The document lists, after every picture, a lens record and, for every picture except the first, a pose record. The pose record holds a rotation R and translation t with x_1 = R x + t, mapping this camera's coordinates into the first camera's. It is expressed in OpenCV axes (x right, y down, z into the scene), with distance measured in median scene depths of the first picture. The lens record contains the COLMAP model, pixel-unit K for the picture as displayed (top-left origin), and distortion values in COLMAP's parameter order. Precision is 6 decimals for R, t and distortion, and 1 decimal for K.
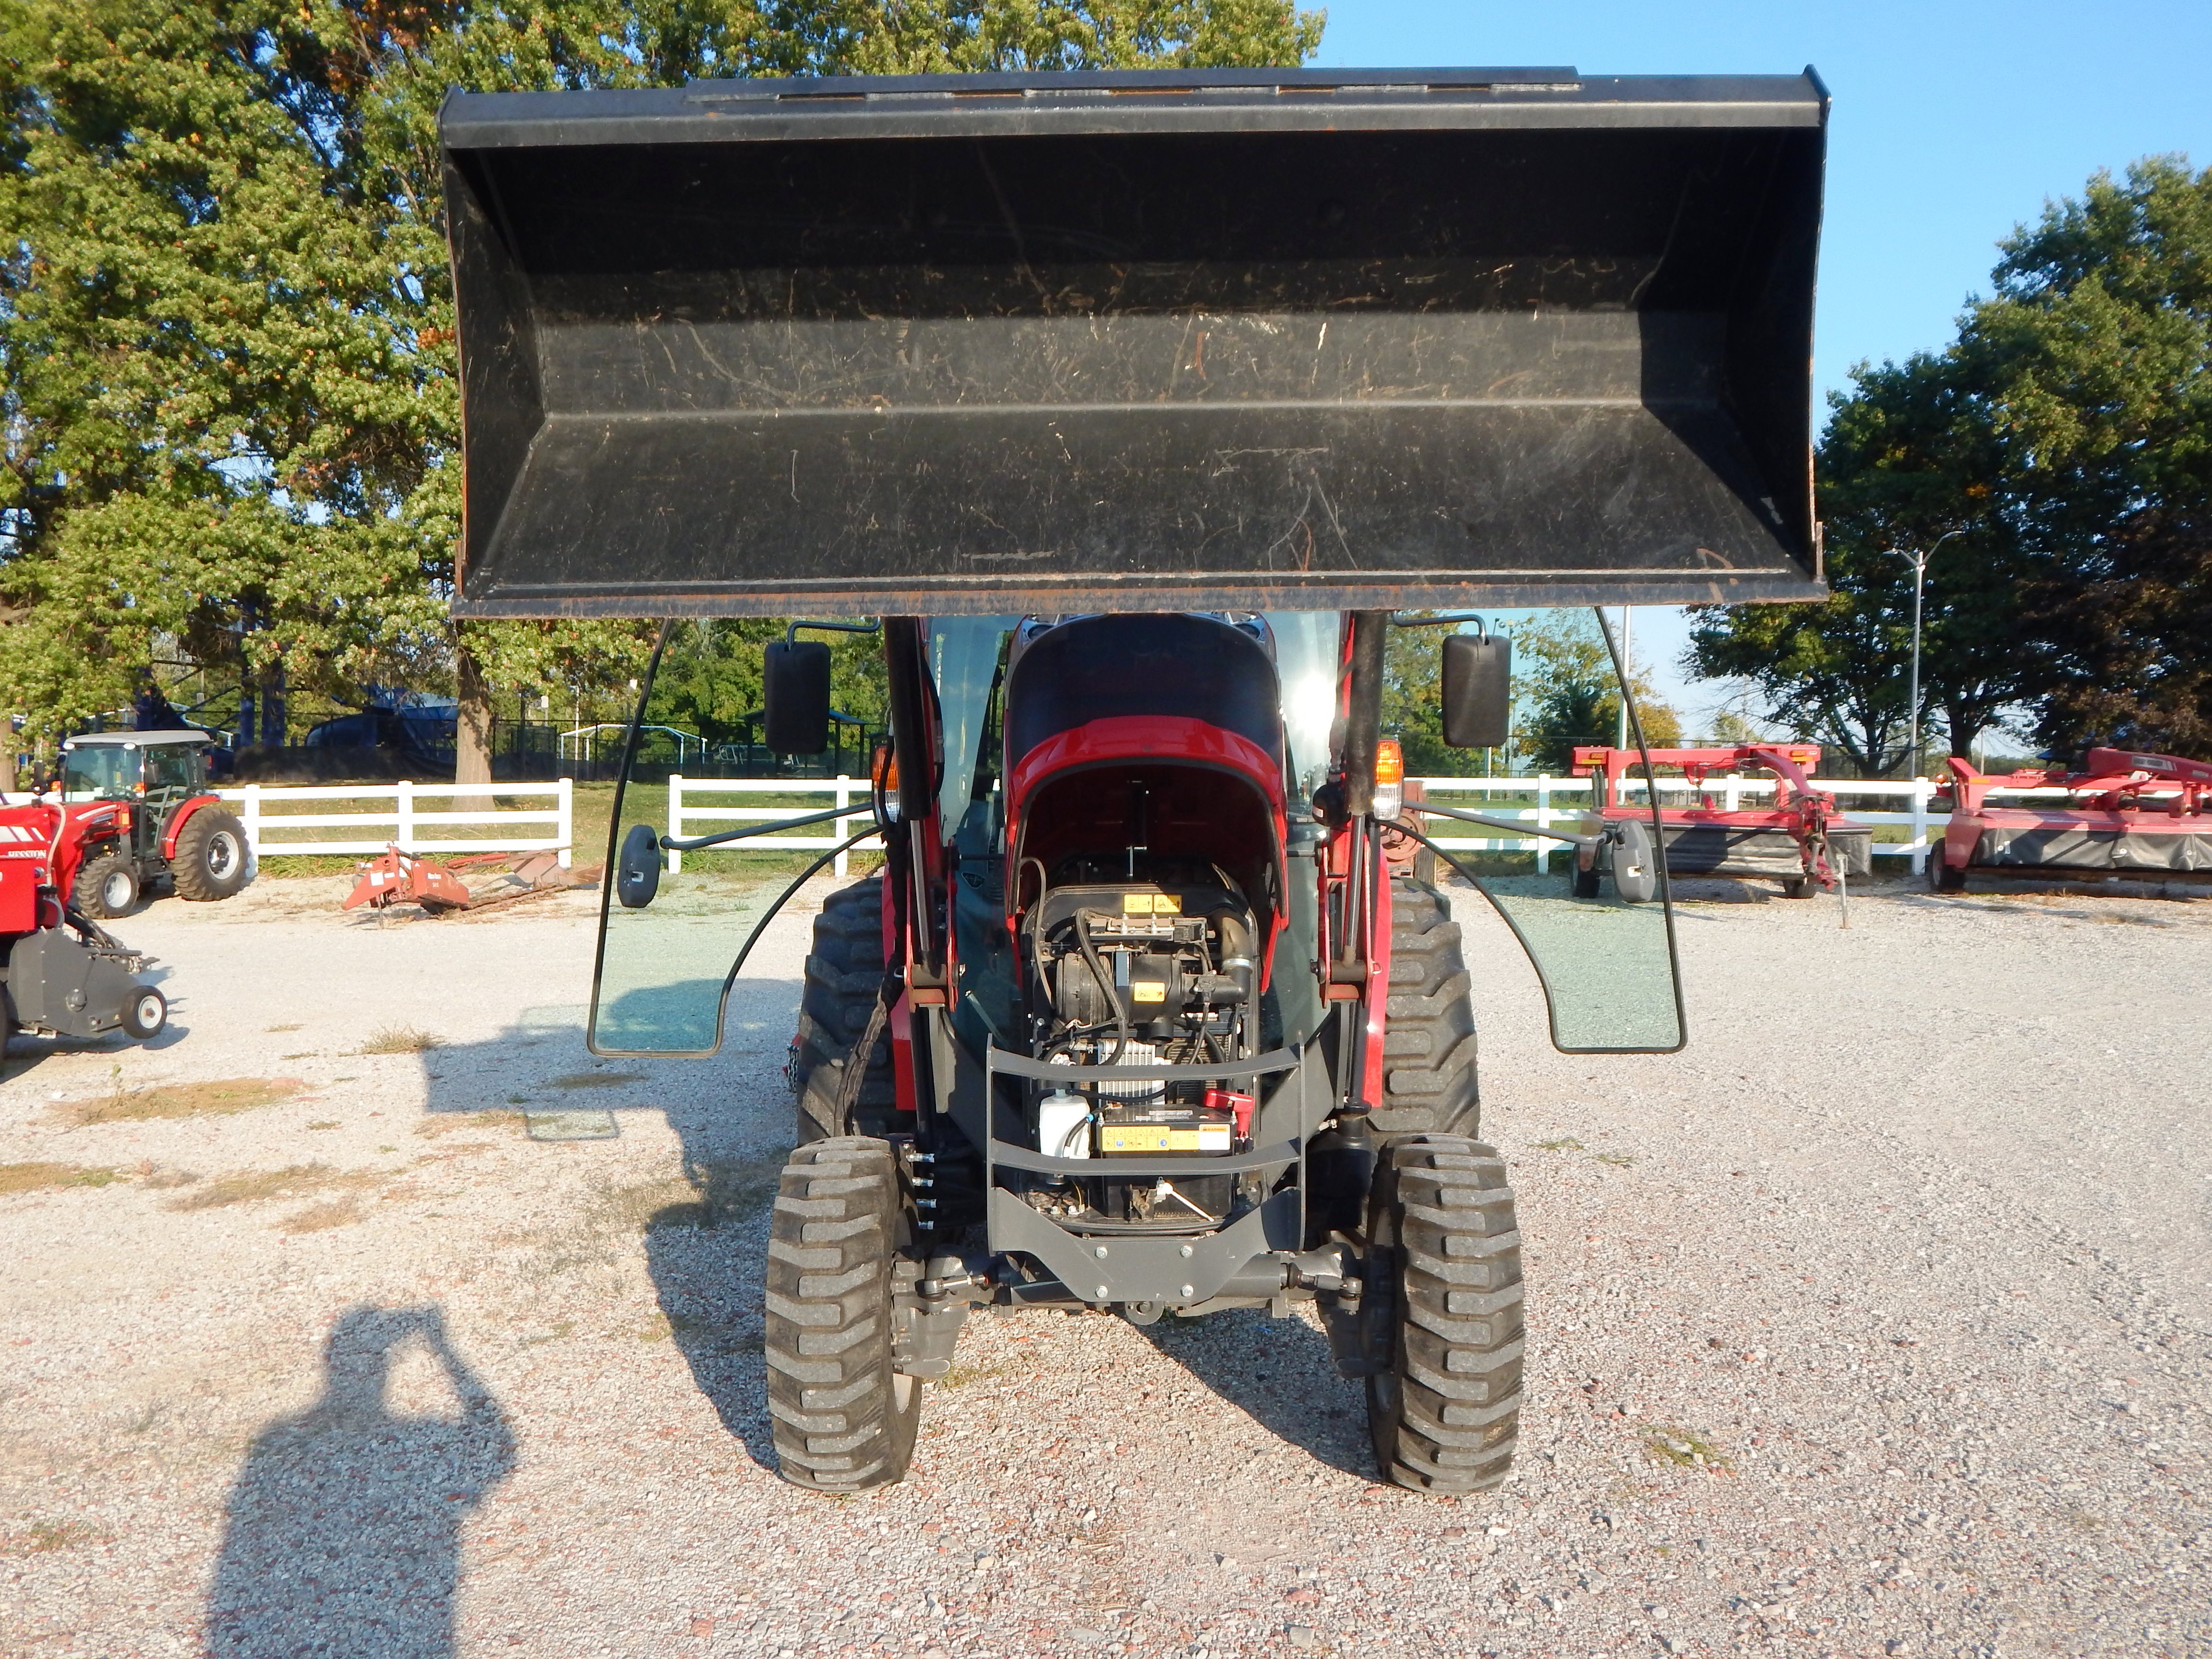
lens RADIAL K [[1857.5, 0, 1106.0], [0, 1857.5, 829.5], [0, 0, 1]] dist [-0.004483, 0.016121]
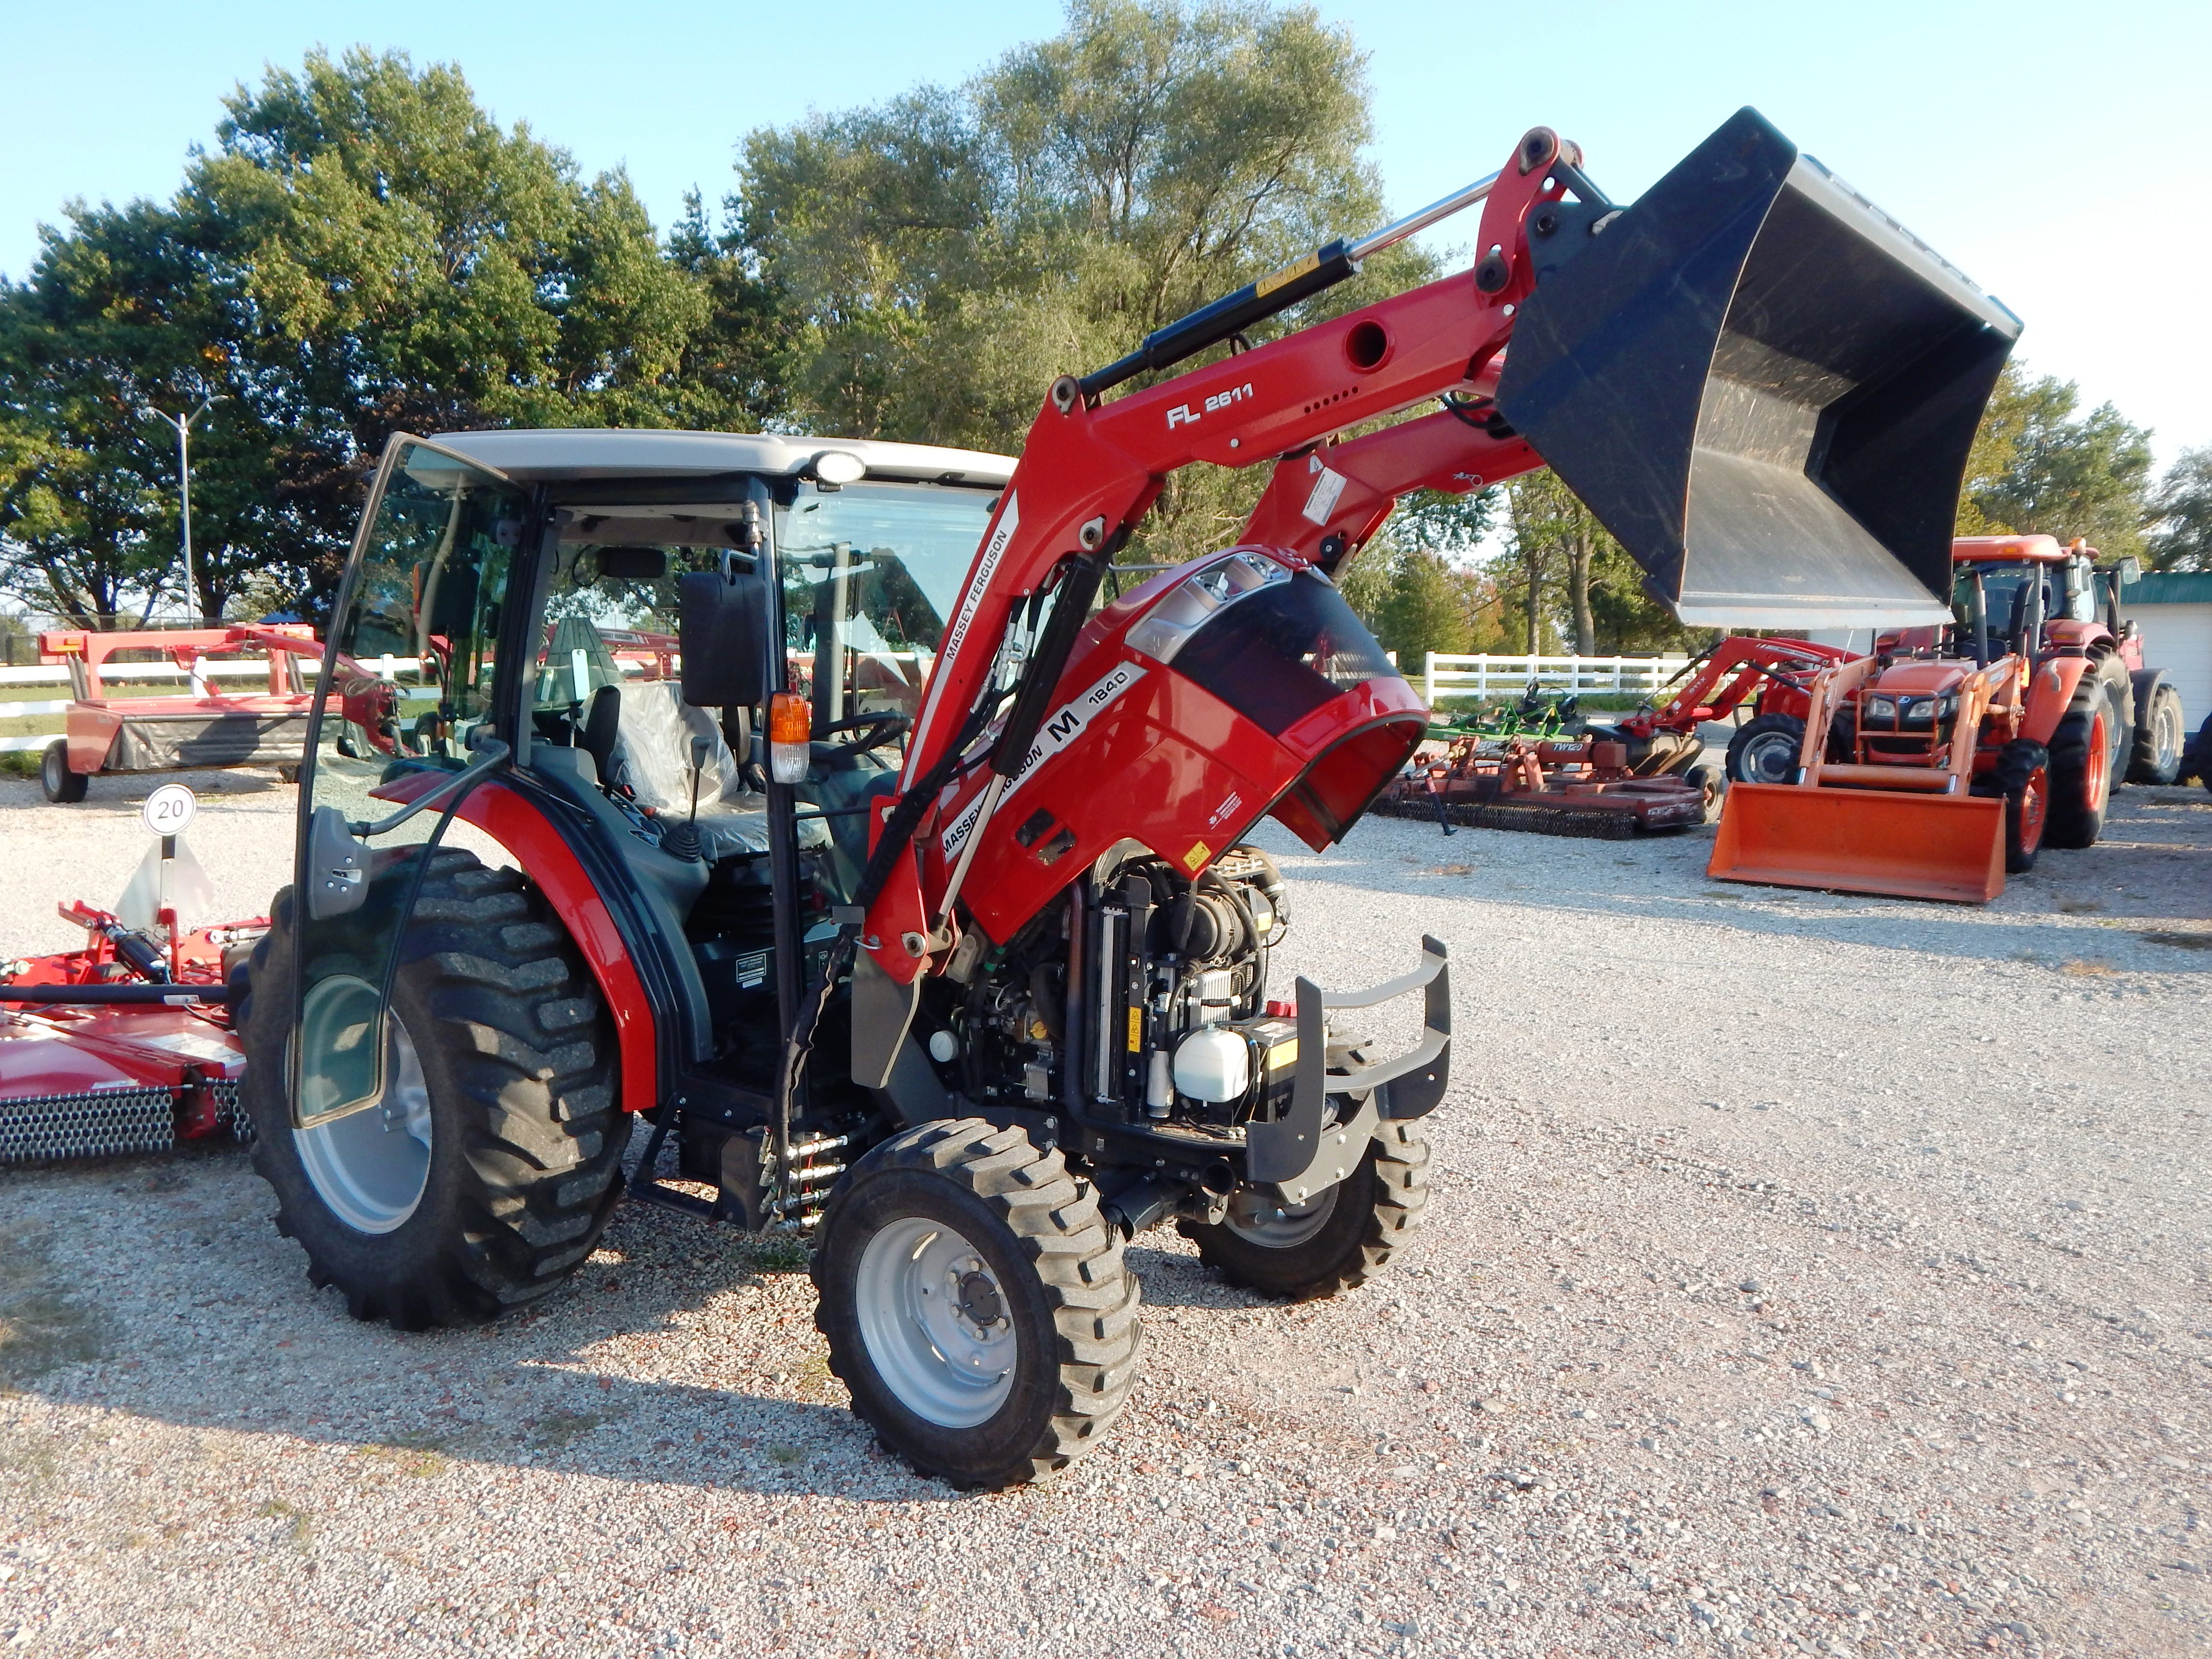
lens RADIAL K [[1886.0, 0, 1112.1], [0, 1886.0, 815.8], [0, 0, 1]] dist [-0.009529, -0.022248]
pose [[0.588918, -0.098006, 0.802229, -0.116452], [0.045544, 0.995067, 0.088131, -0.009085], [-0.806909, -0.015365, 0.590476, 0.054346]]
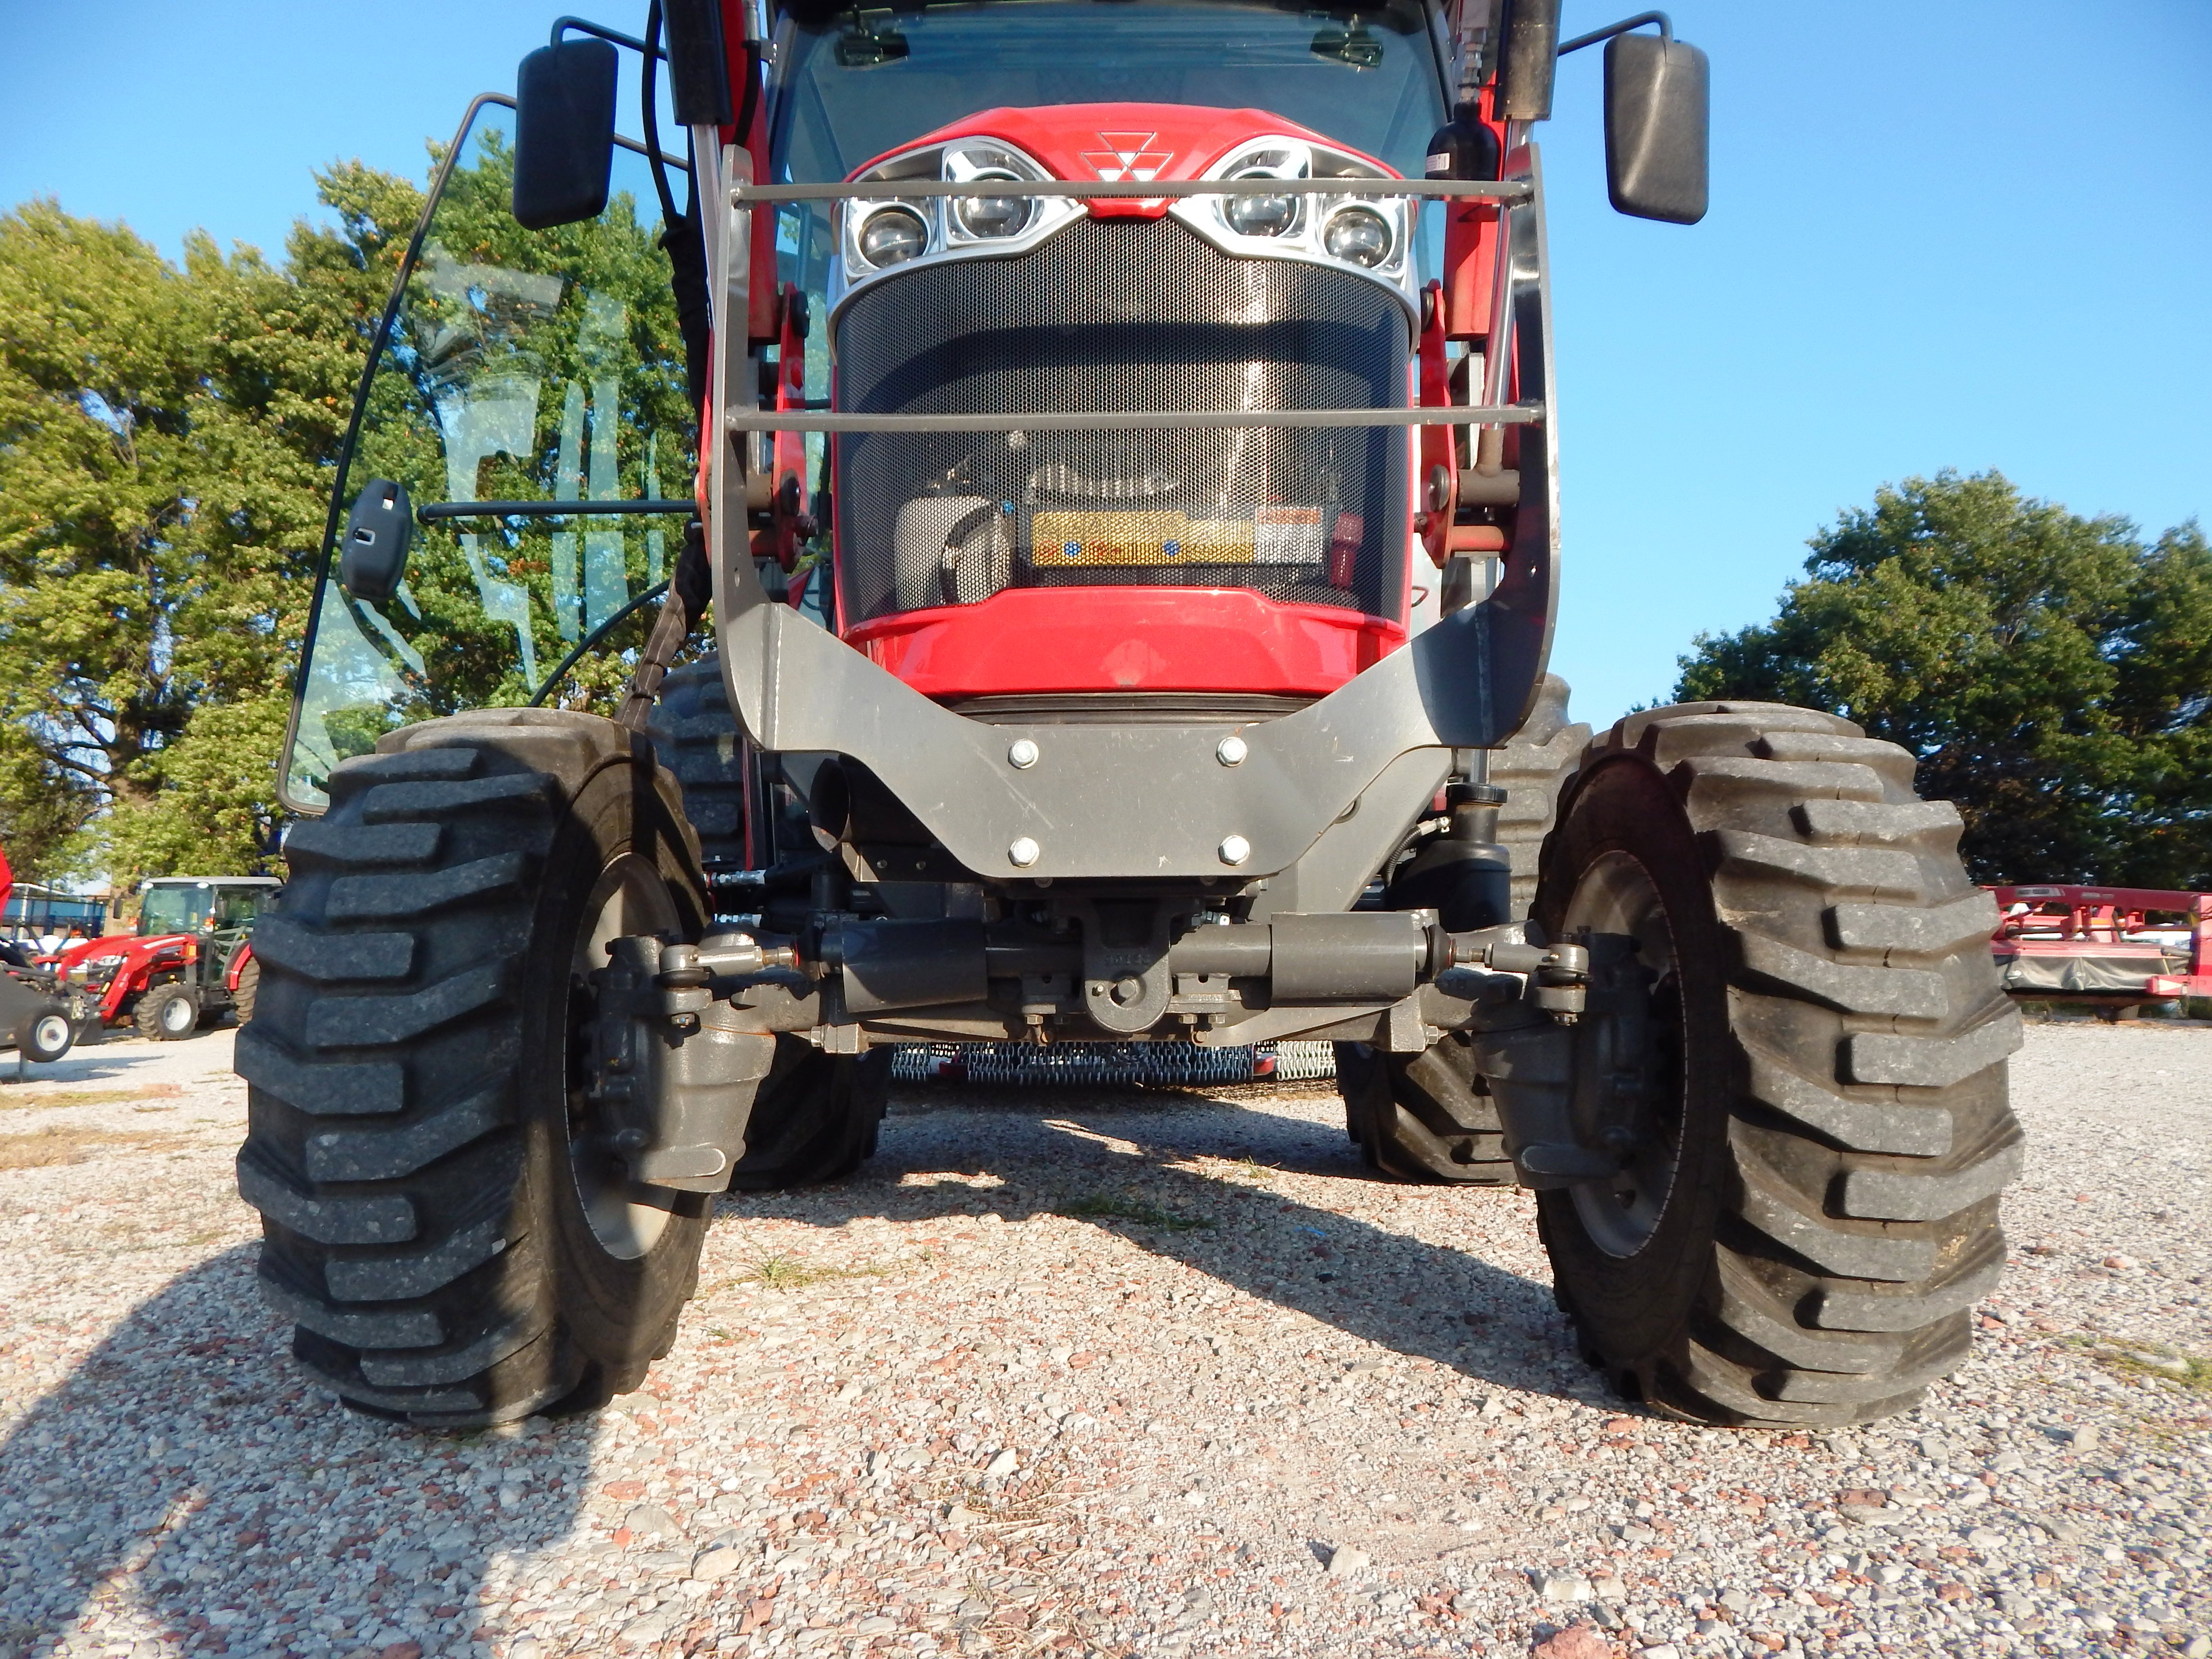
lens RADIAL K [[1479.5, 0, 1116.3], [0, 1479.5, 823.8], [0, 0, 1]] dist [0.012885, 0.001016]
pose [[0.999823, 0.007620, 0.017210, 0.001445], [-0.004991, 0.988986, -0.147924, 0.036632], [-0.018148, 0.147812, 0.988849, 0.085285]]
